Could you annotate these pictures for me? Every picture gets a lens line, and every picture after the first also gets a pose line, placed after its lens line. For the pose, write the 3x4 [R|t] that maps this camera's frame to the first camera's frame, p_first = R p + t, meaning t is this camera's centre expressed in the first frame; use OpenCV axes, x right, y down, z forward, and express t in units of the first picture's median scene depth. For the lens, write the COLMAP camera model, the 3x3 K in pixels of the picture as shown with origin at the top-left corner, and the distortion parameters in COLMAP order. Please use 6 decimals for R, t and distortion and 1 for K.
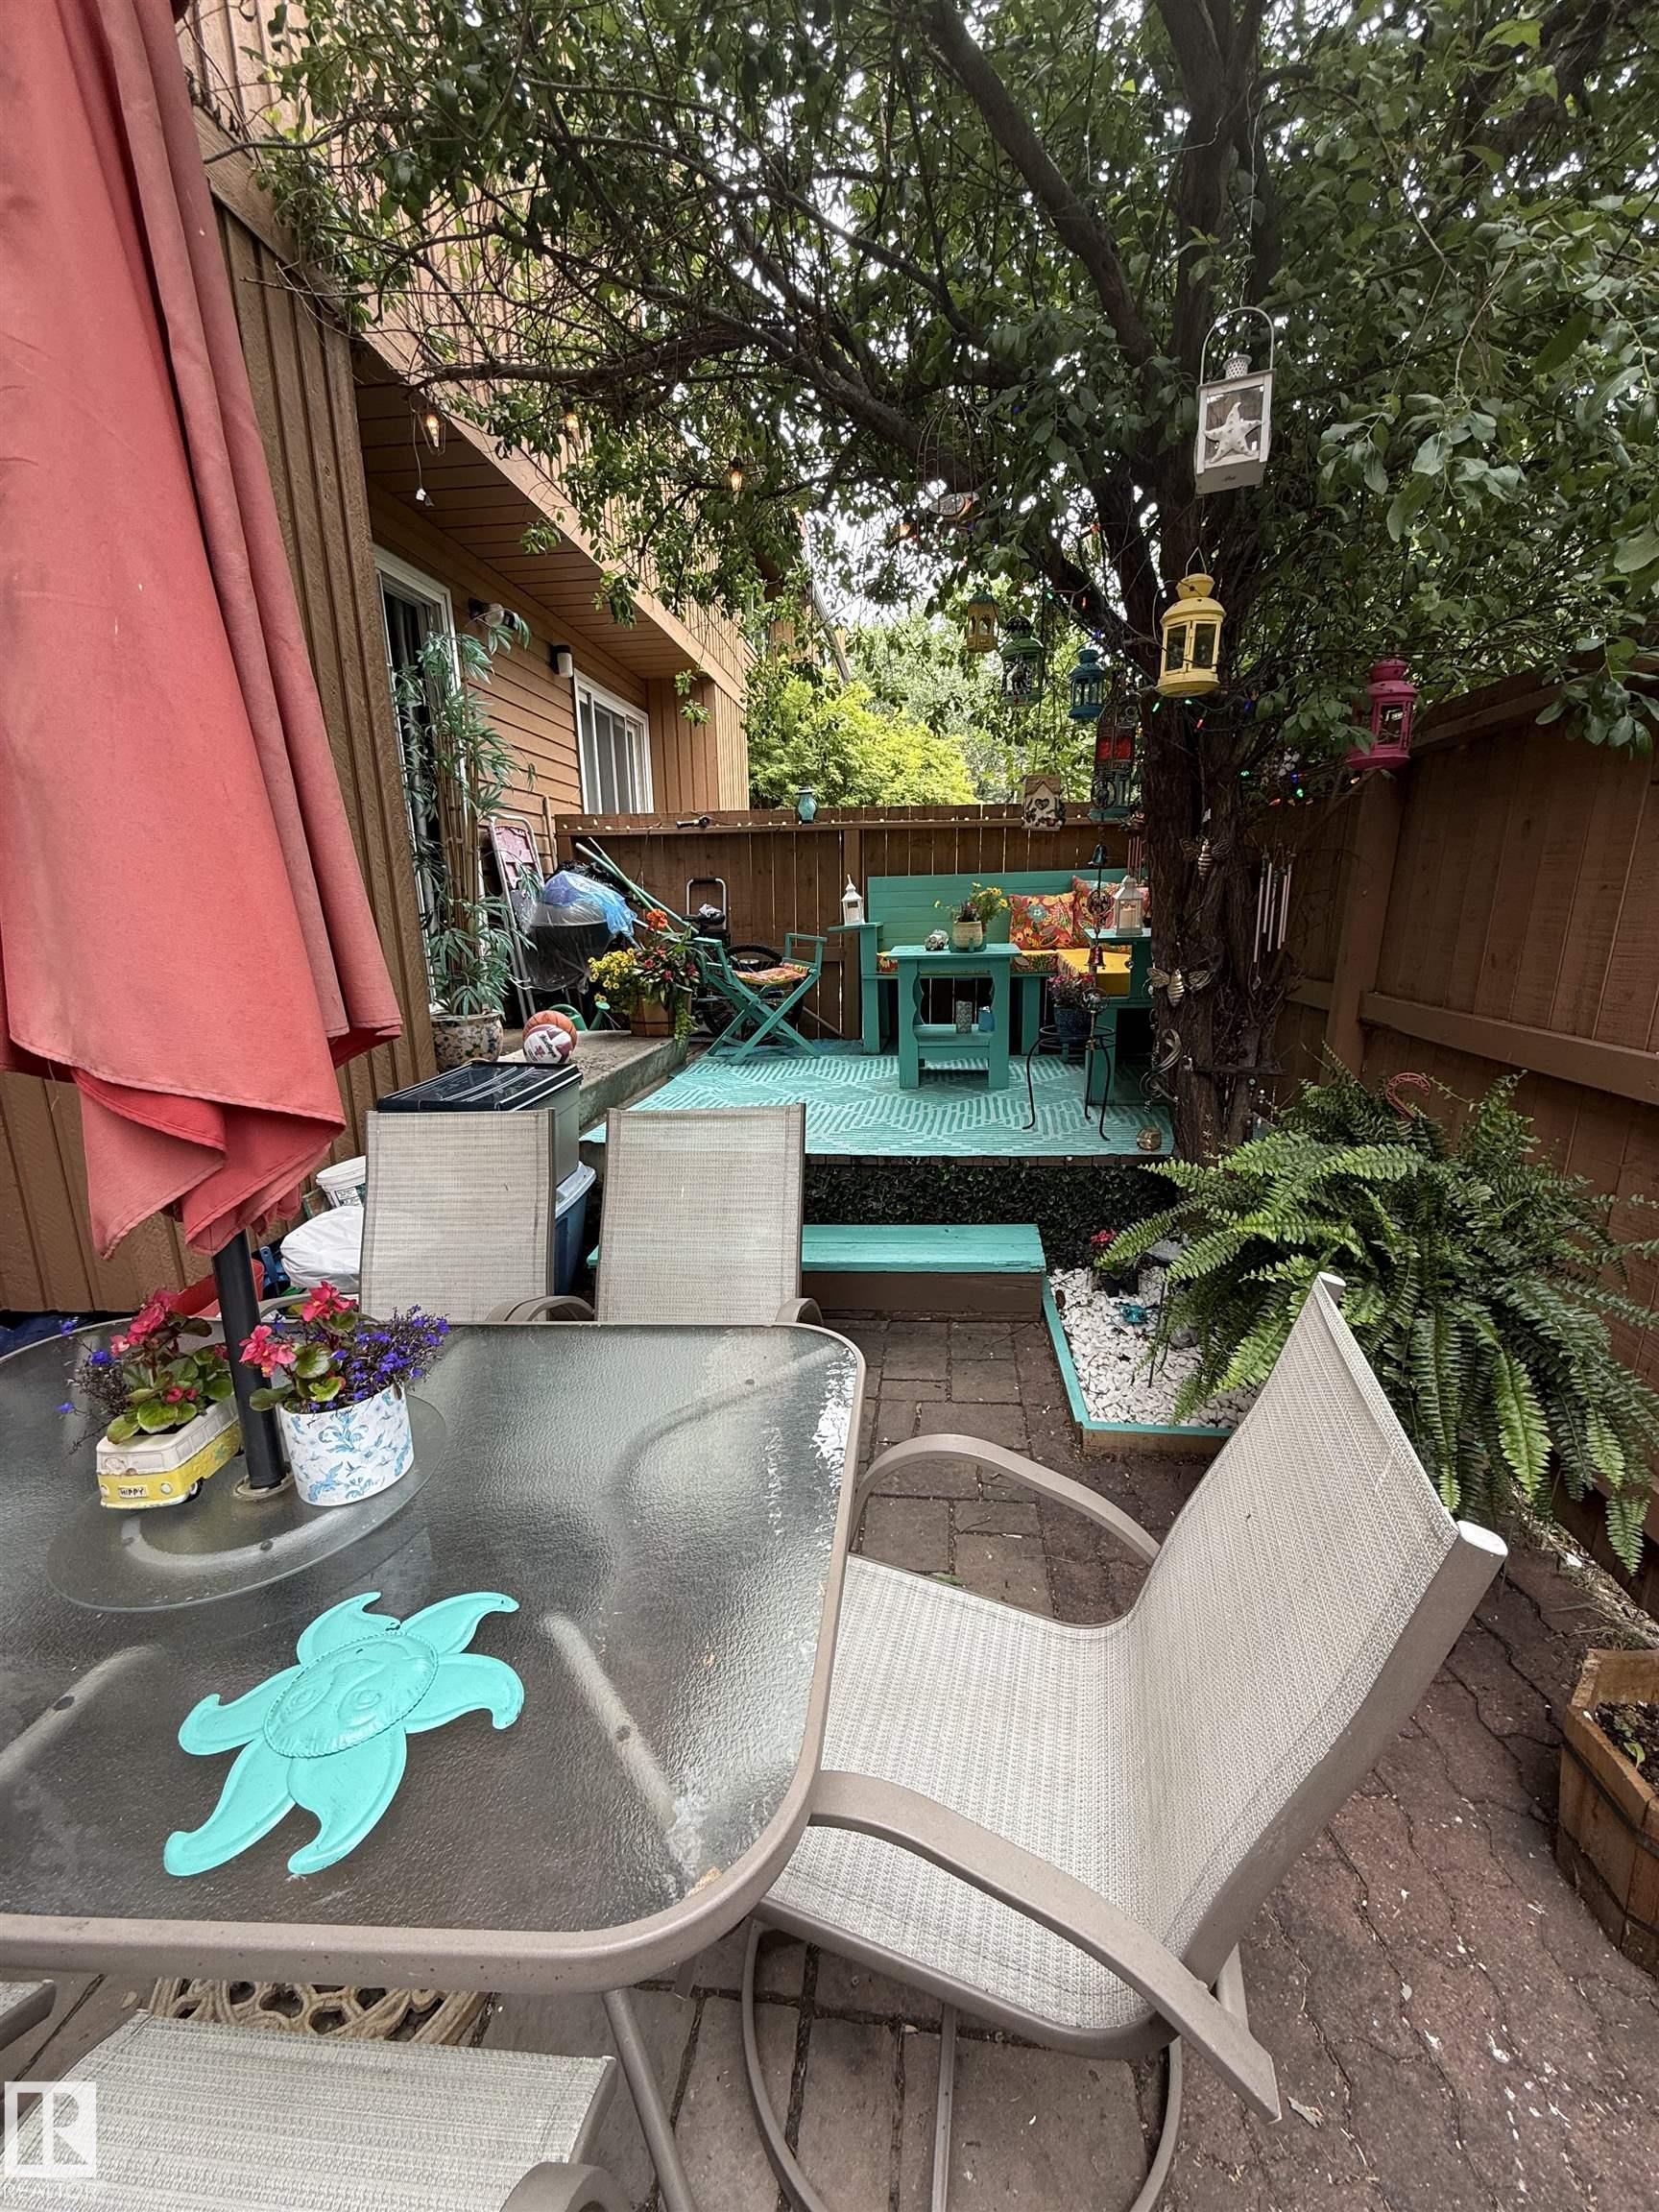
lens RADIAL K [[881.2, 0, 832.6], [0, 881.2, 1098.8], [0, 0, 1]] dist [0.000094, 0.000230]
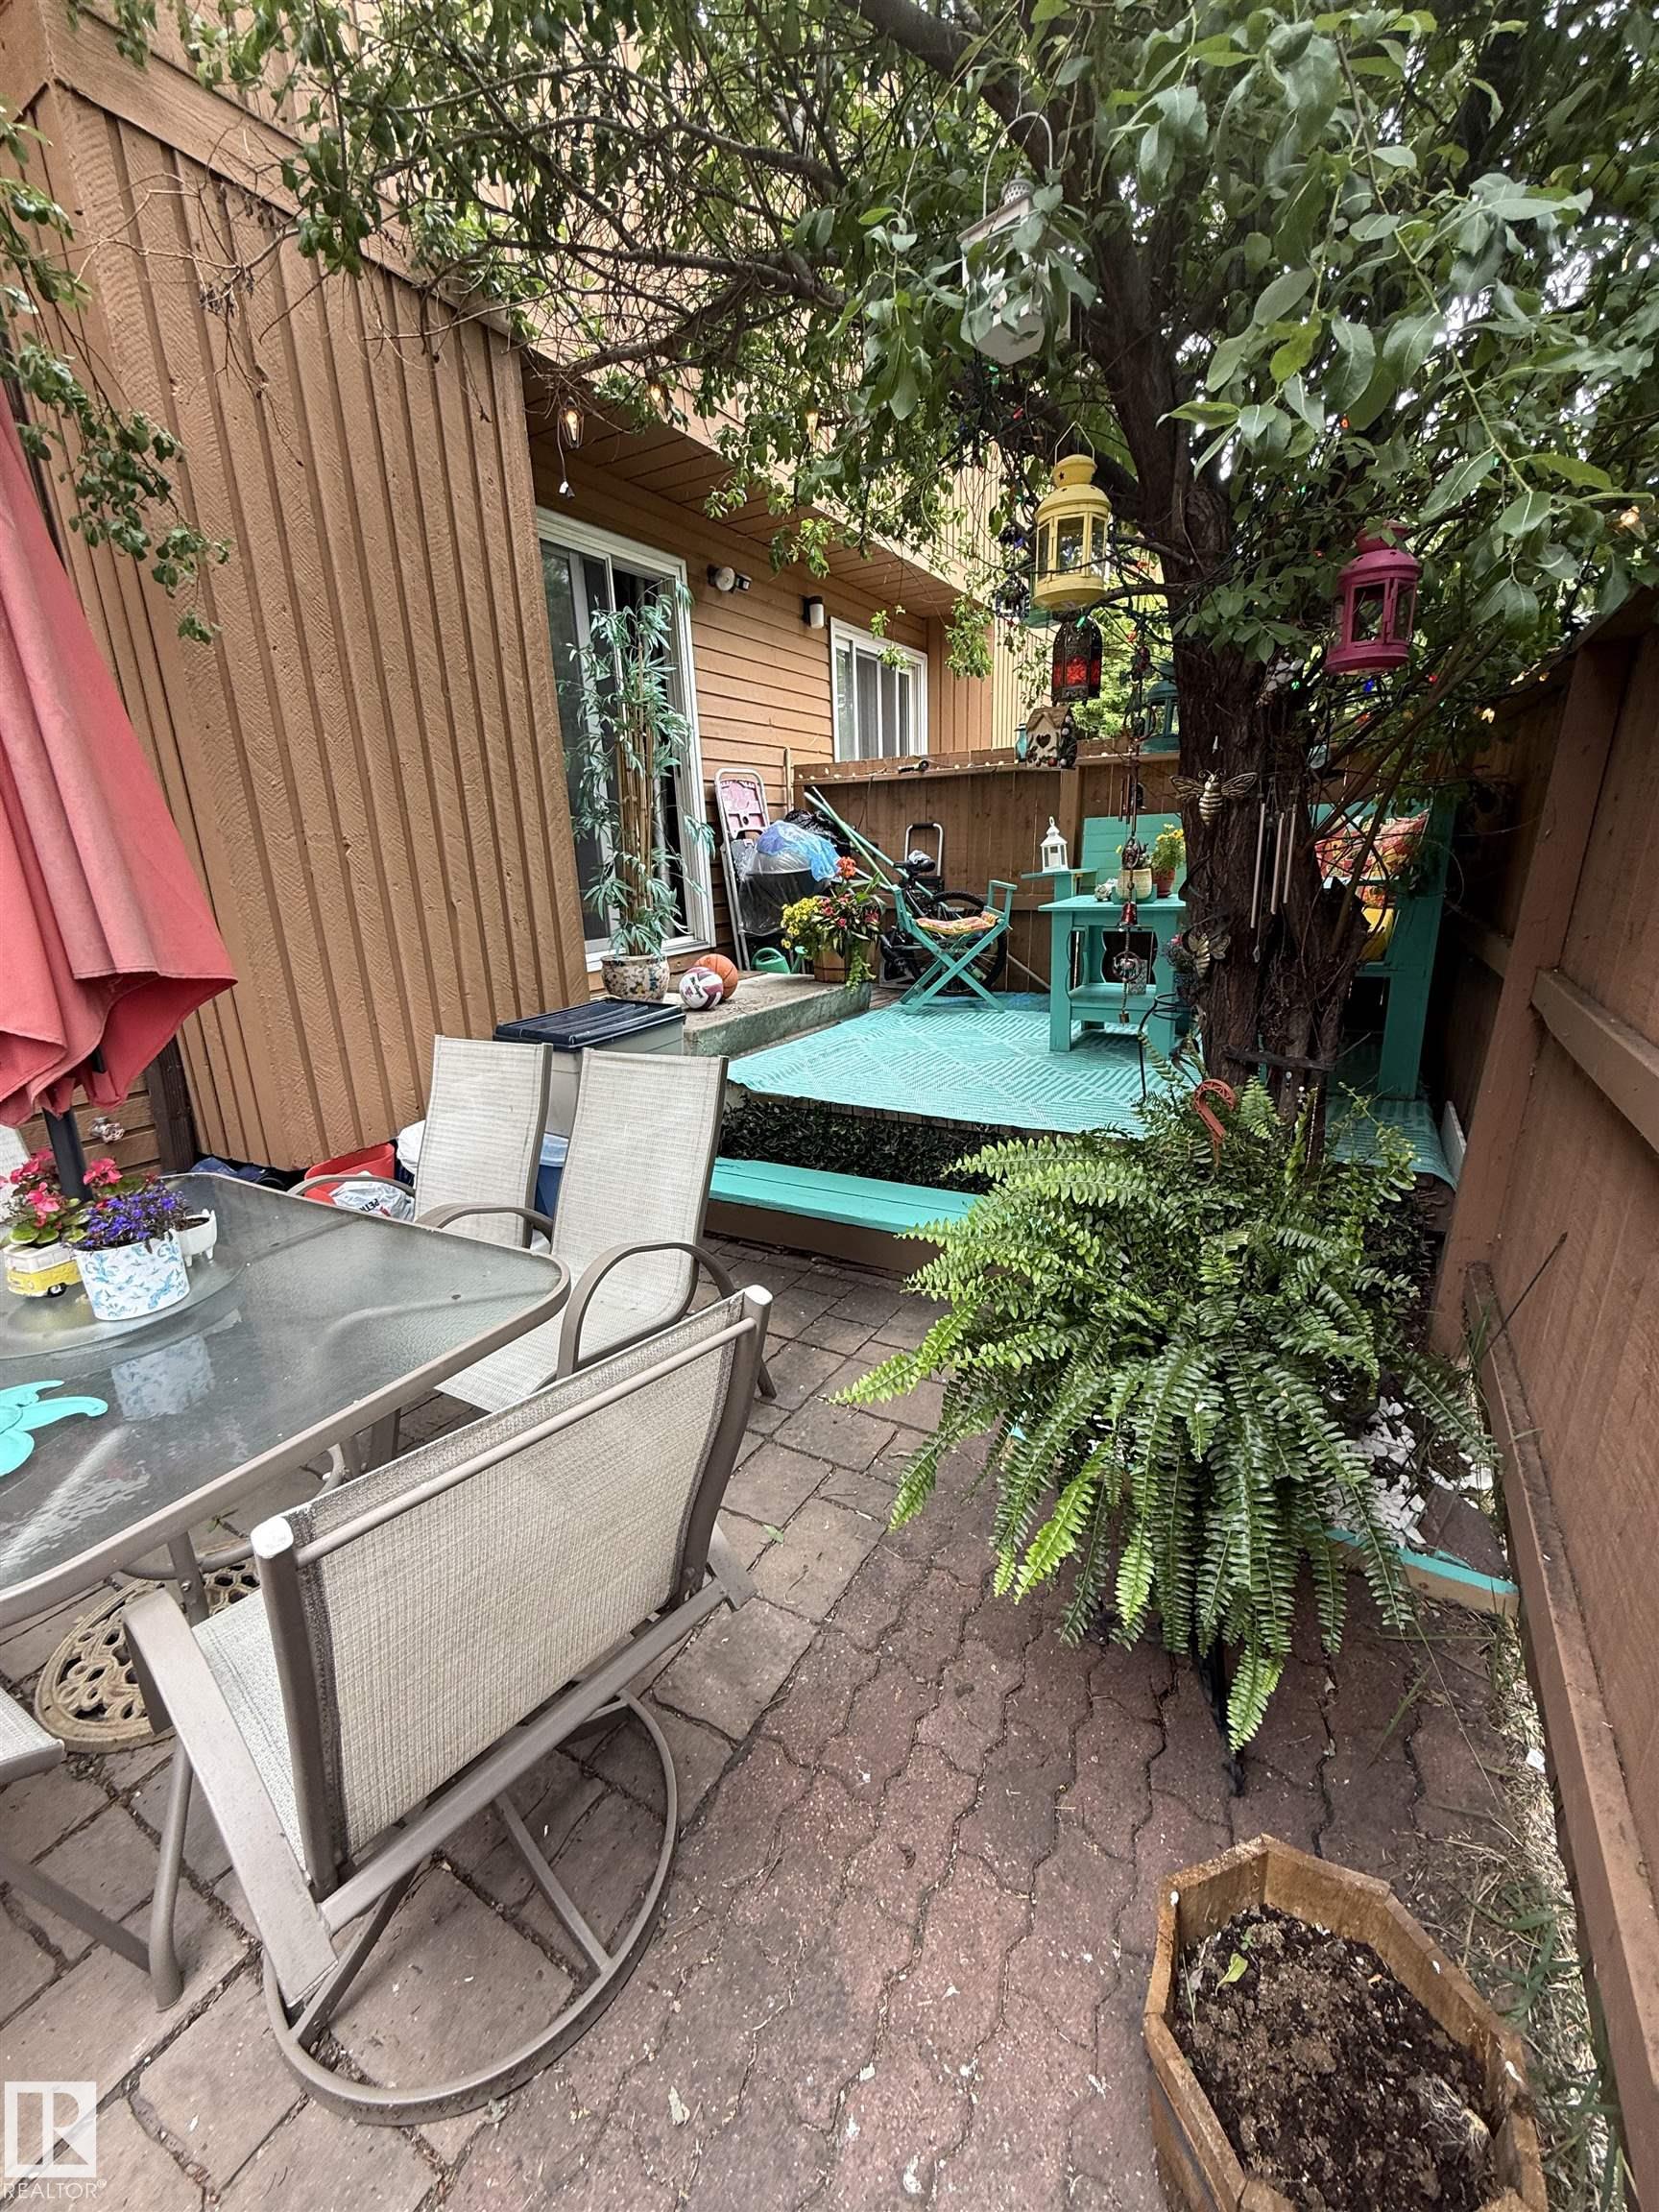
lens RADIAL K [[881.2, 0, 832.7], [0, 881.2, 1098.3], [0, 0, 1]] dist [0.000094, 0.000230]
pose [[0.913599, 0.099417, -0.394276, 0.222743], [-0.074084, 0.994118, 0.079005, -0.017020], [0.399812, -0.042969, 0.915590, 0.047531]]
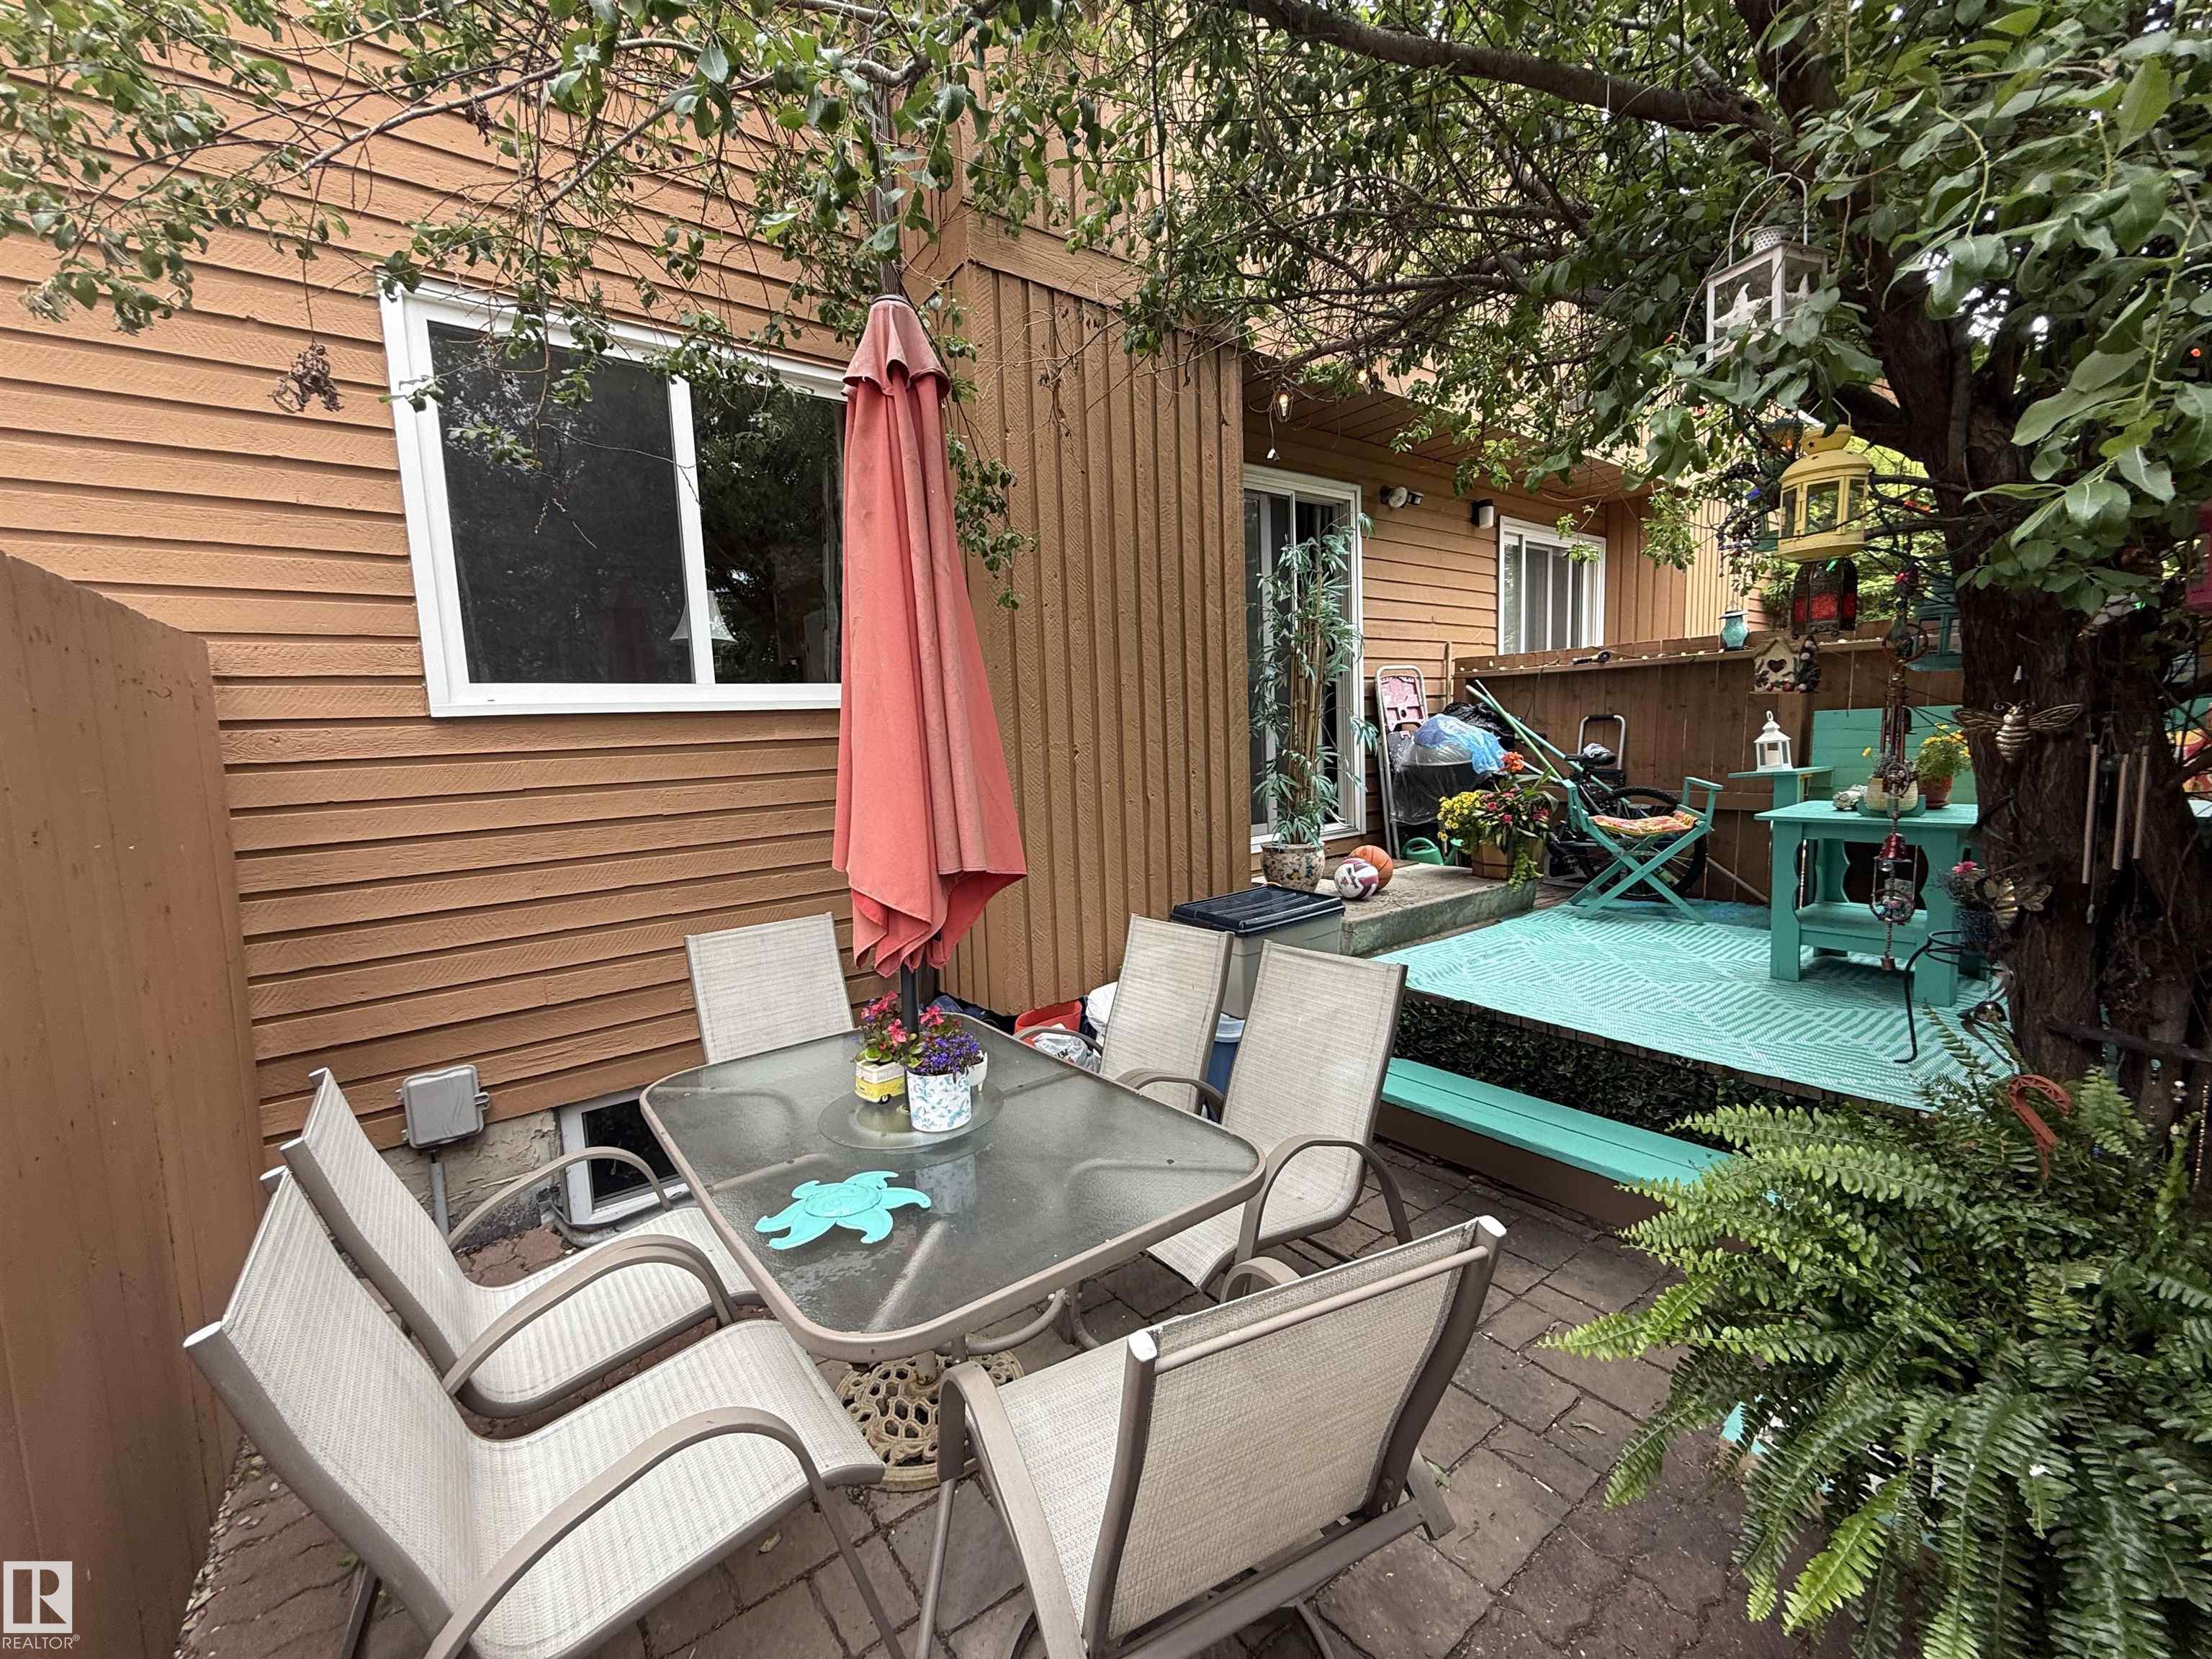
lens RADIAL K [[881.2, 0, 1097.4], [0, 881.2, 825.8], [0, 0, 1]] dist [0.000094, 0.000230]
pose [[0.681983, 0.071977, -0.727818, 0.217614], [-0.140441, 0.989514, -0.033739, -0.033219], [0.717757, 0.125225, 0.684940, -0.012329]]
